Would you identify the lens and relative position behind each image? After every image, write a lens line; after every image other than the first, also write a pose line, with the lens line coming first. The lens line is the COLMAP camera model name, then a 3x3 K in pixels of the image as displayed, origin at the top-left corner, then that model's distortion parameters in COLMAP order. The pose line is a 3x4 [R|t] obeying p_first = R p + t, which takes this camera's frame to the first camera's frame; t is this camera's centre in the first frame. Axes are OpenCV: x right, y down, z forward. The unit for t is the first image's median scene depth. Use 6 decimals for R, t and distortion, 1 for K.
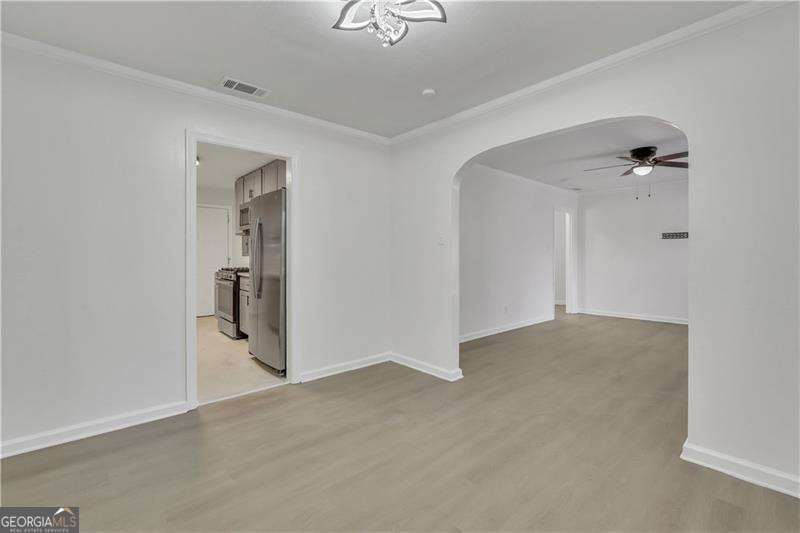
lens RADIAL K [[357.7, 0, 399.5], [0, 357.7, 257.2], [0, 0, 1]] dist [-0.008220, 0.003841]
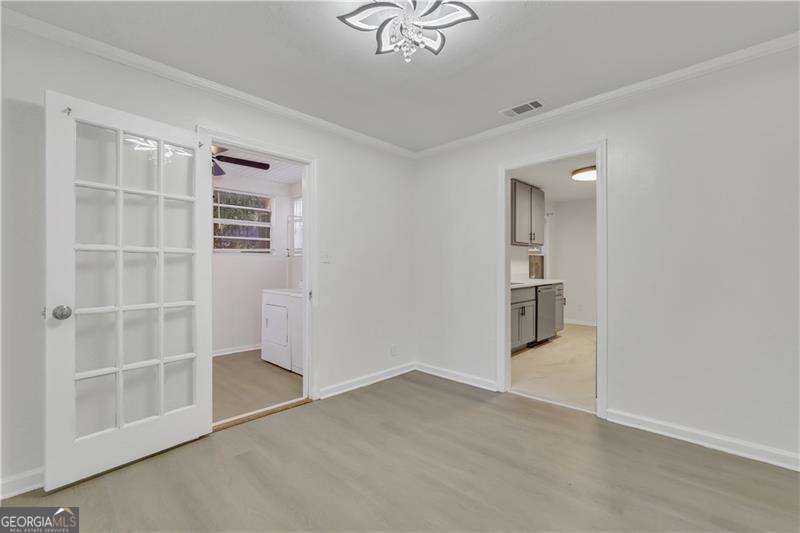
lens RADIAL K [[357.7, 0, 396.0], [0, 357.7, 269.5], [0, 0, 1]] dist [-0.008220, 0.003841]
pose [[0.058938, 0.009737, -0.998214, 0.353338], [0.006034, 0.999931, 0.010110, -0.005255], [0.998243, -0.006619, 0.058875, 0.323308]]
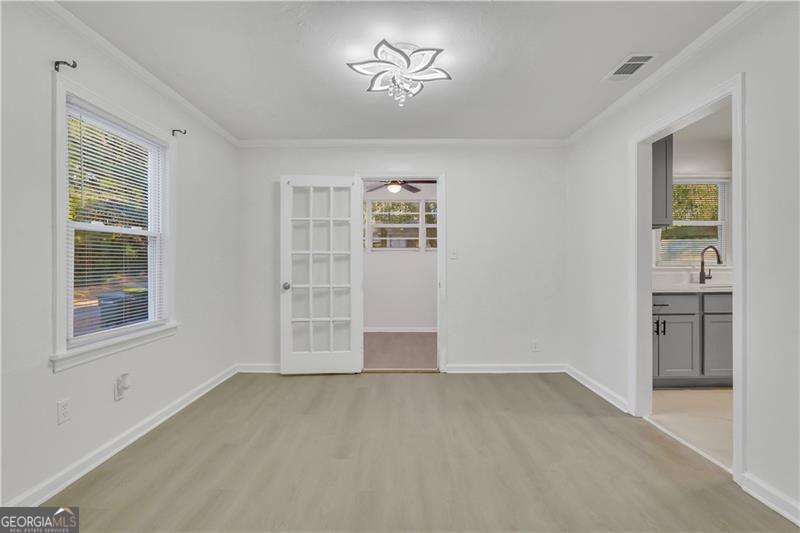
lens RADIAL K [[357.7, 0, 394.8], [0, 357.7, 266.4], [0, 0, 1]] dist [-0.008220, 0.003841]
pose [[-0.684370, 0.010583, -0.729058, 0.343179], [0.007560, 0.999944, 0.007419, -0.002411], [0.729096, -0.000435, -0.684411, 0.682474]]
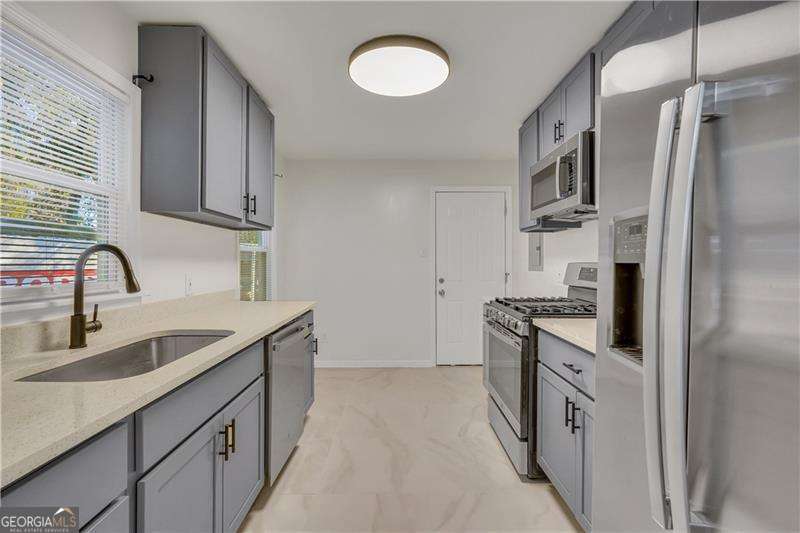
lens RADIAL K [[357.7, 0, 396.8], [0, 357.7, 268.4], [0, 0, 1]] dist [-0.008220, 0.003841]
pose [[0.745694, 0.010534, -0.666205, -0.301255], [-0.000234, 0.999879, 0.015548, -0.018691], [0.666289, -0.011438, 0.745606, 0.600778]]
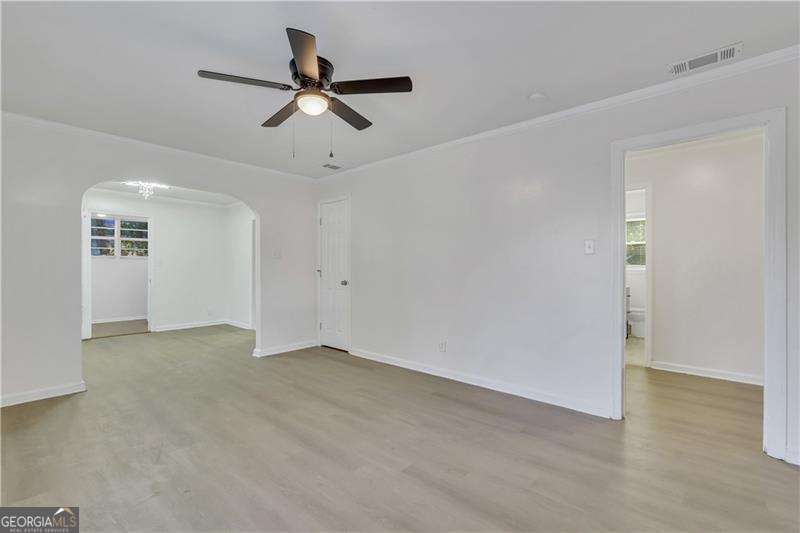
lens RADIAL K [[357.7, 0, 407.3], [0, 357.7, 271.2], [0, 0, 1]] dist [-0.008220, 0.003841]
pose [[0.112442, 0.008407, -0.993623, 1.173372], [0.000900, 0.999963, 0.008562, -0.002414], [0.993658, -0.001857, 0.112431, 1.031377]]
